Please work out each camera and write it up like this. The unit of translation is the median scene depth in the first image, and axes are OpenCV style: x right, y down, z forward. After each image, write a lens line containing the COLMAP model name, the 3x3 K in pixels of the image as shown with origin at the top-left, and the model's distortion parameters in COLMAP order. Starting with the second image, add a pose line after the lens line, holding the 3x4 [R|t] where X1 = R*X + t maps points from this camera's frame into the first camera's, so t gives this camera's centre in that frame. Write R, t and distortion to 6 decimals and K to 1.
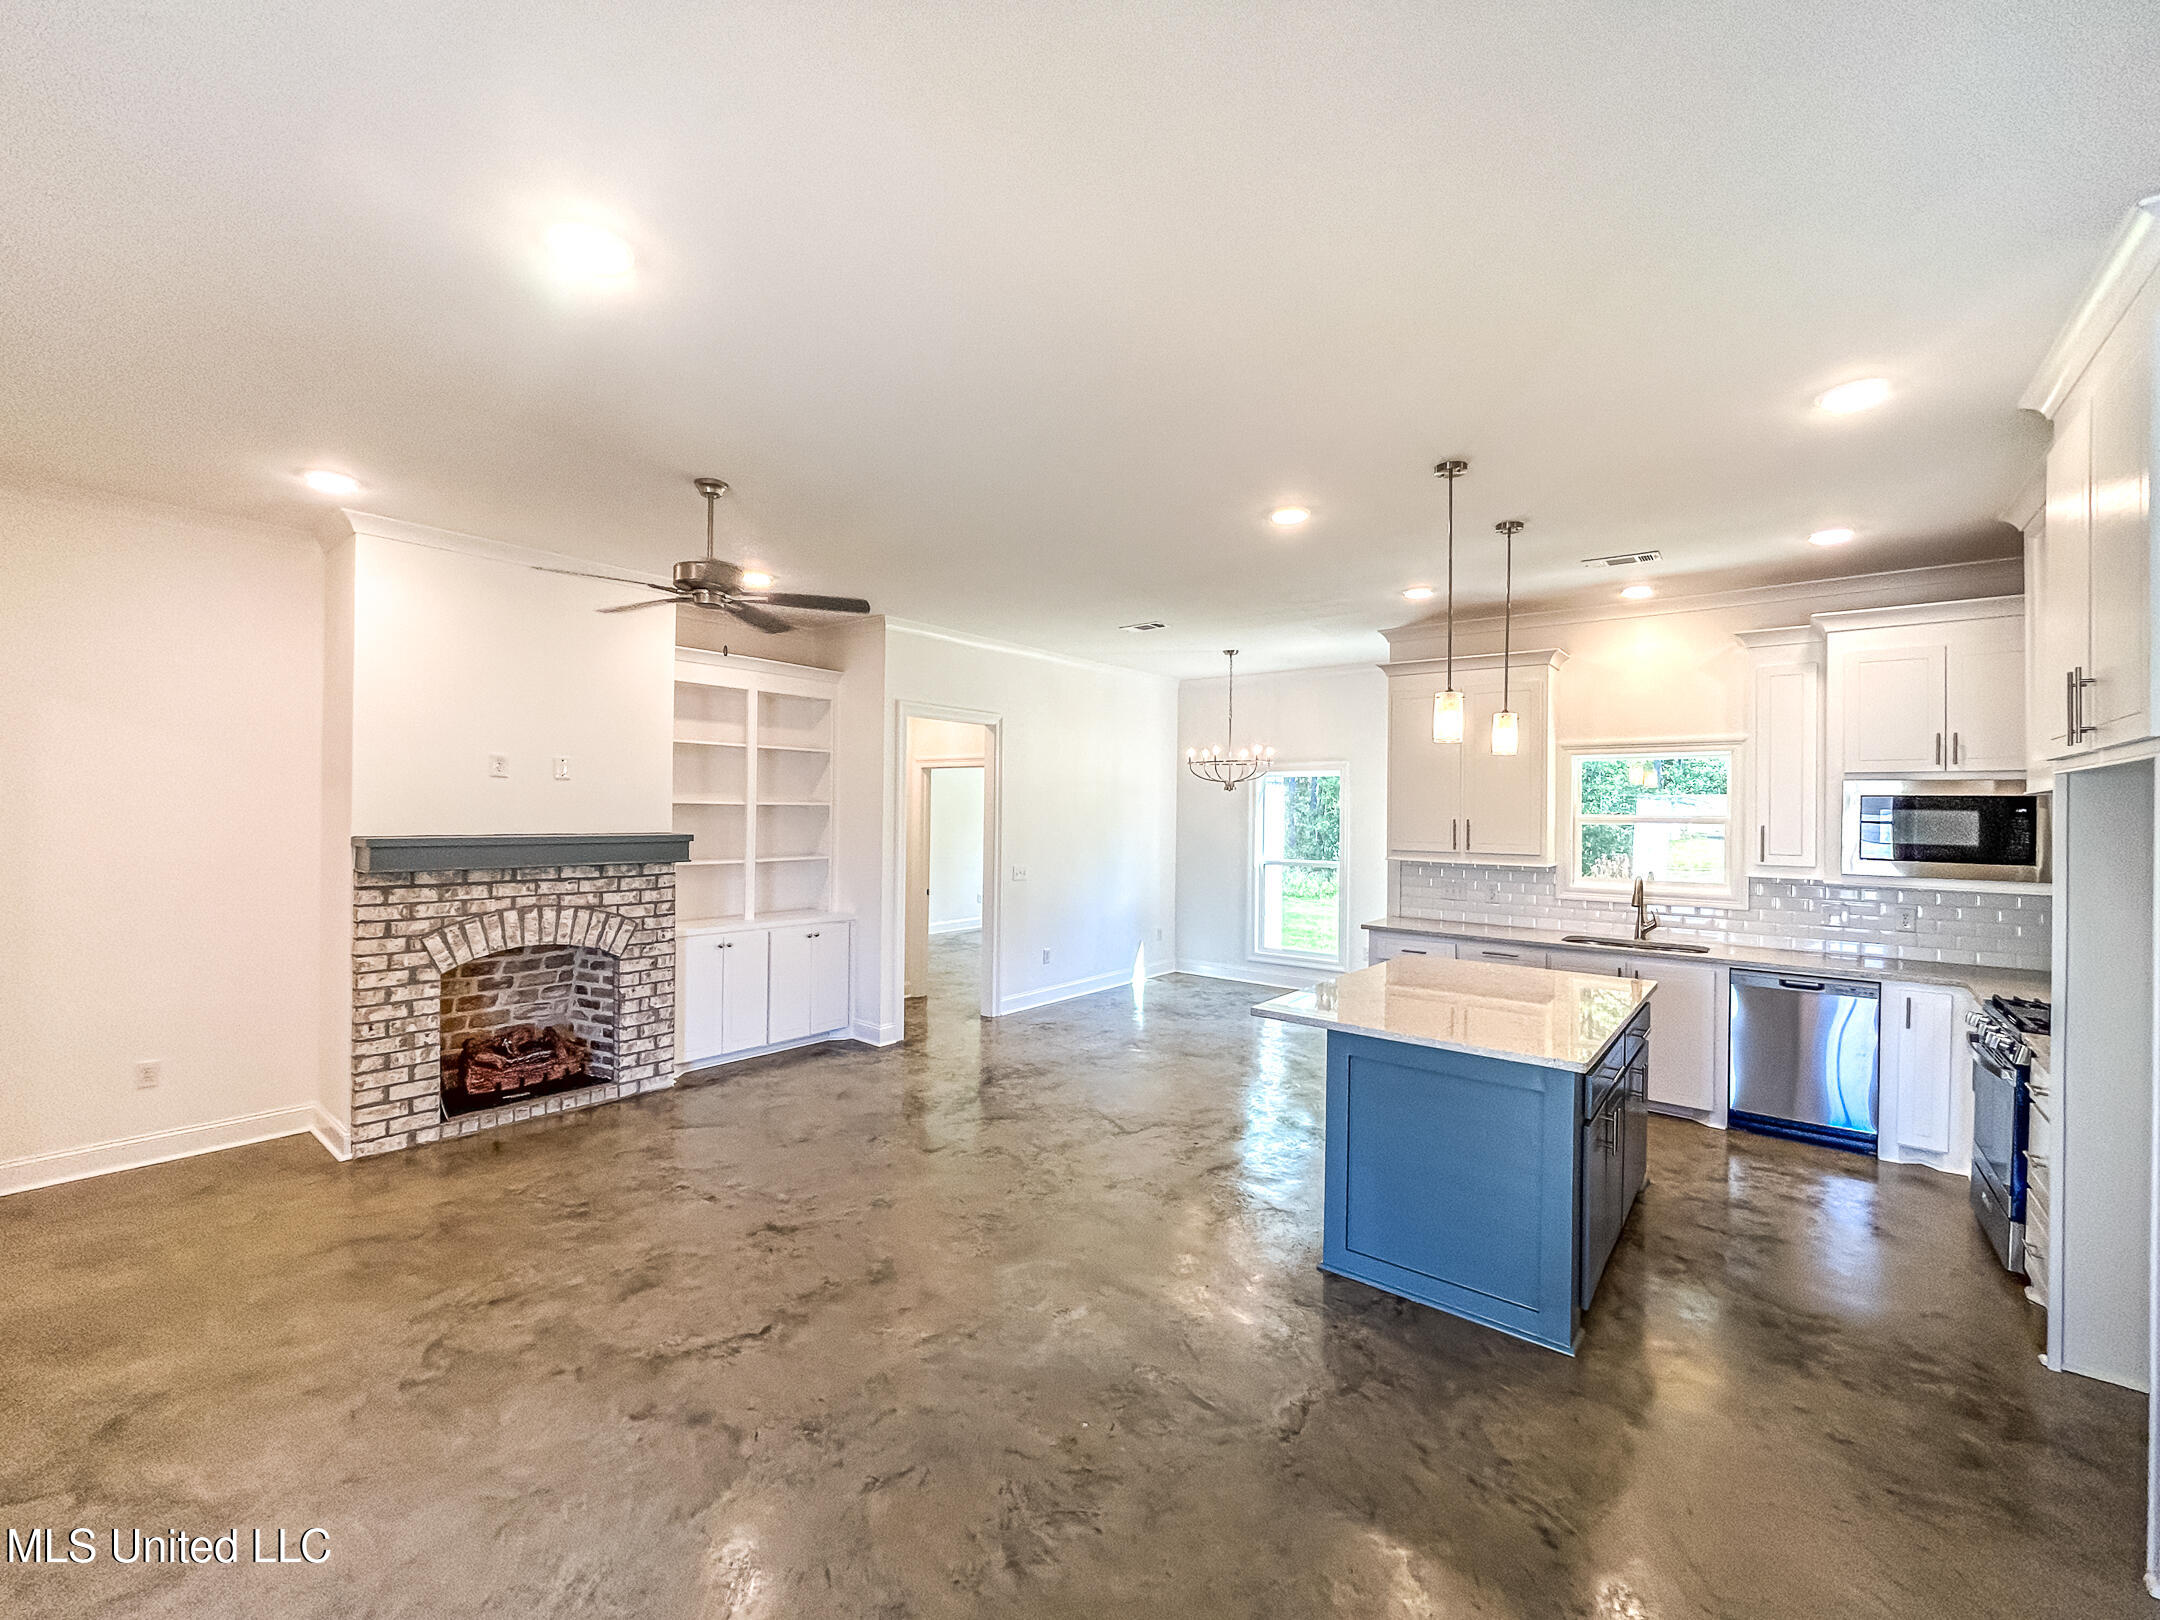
lens RADIAL K [[885.3, 0, 1080.4], [0, 885.3, 805.8], [0, 0, 1]] dist [-0.010722, 0.002477]
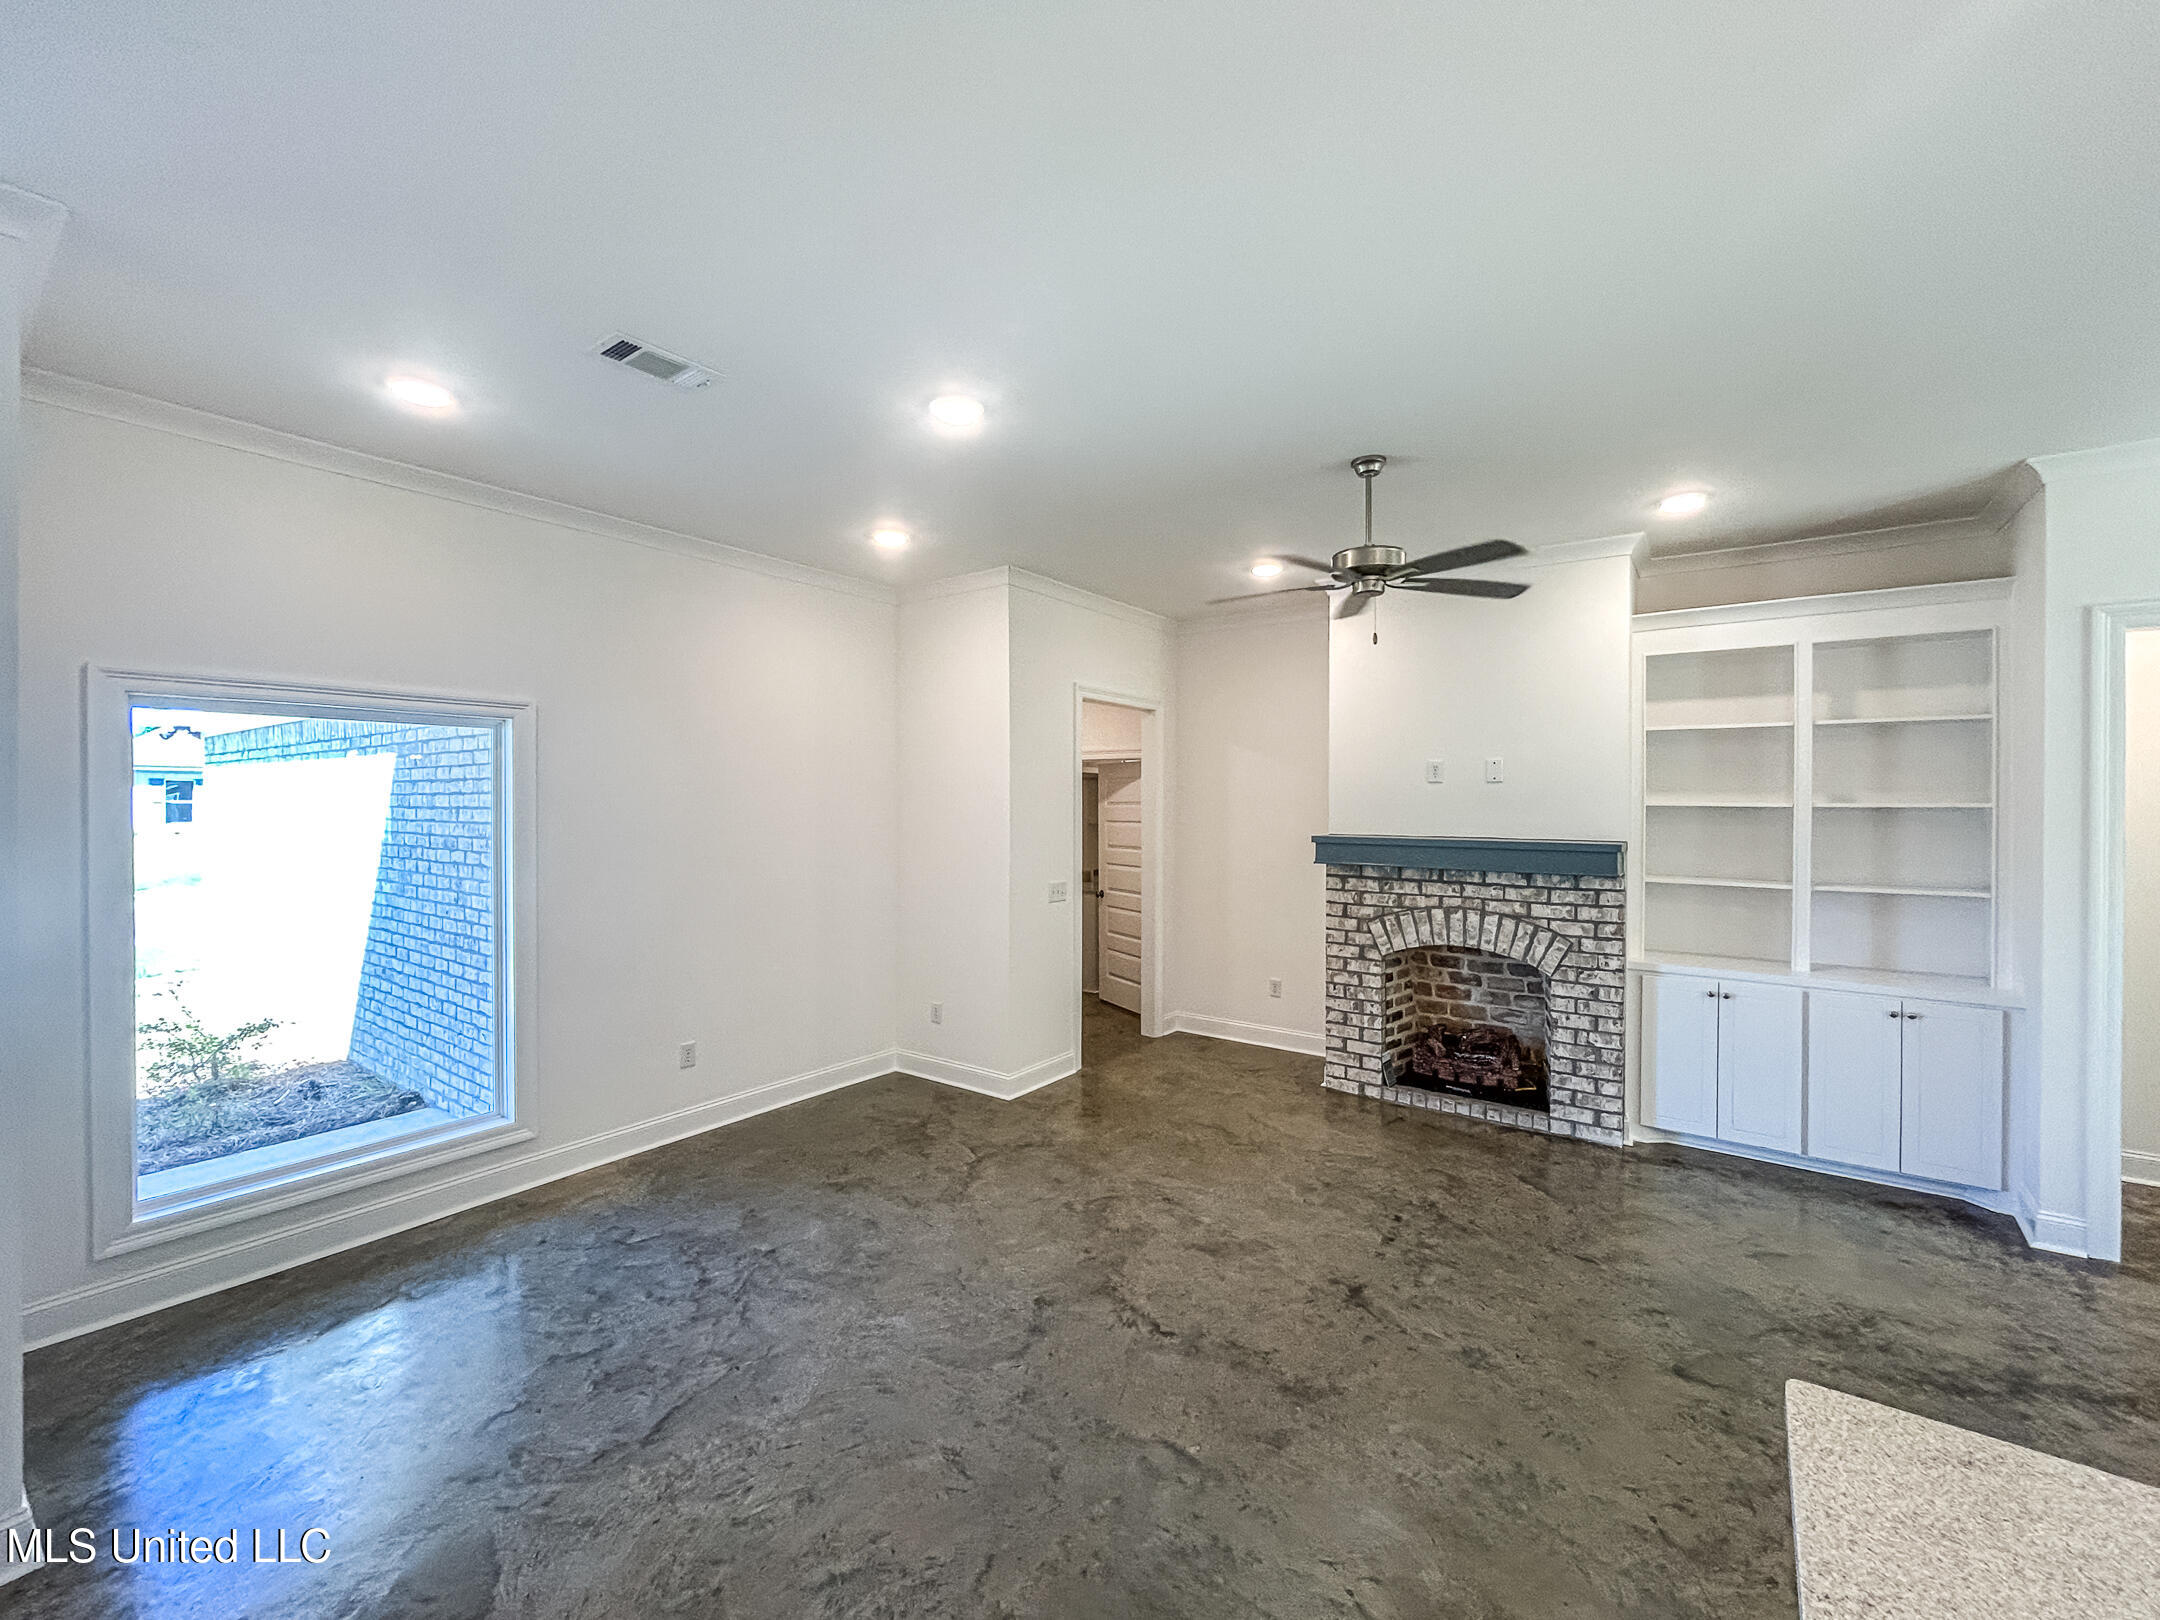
lens RADIAL K [[885.3, 0, 1080.4], [0, 885.3, 805.8], [0, 0, 1]] dist [-0.010722, 0.002477]
pose [[0.052632, -0.007488, -0.998586, 0.375935], [0.001417, 0.999971, -0.007424, 0.002636], [0.998613, -0.001024, 0.052641, 0.499471]]
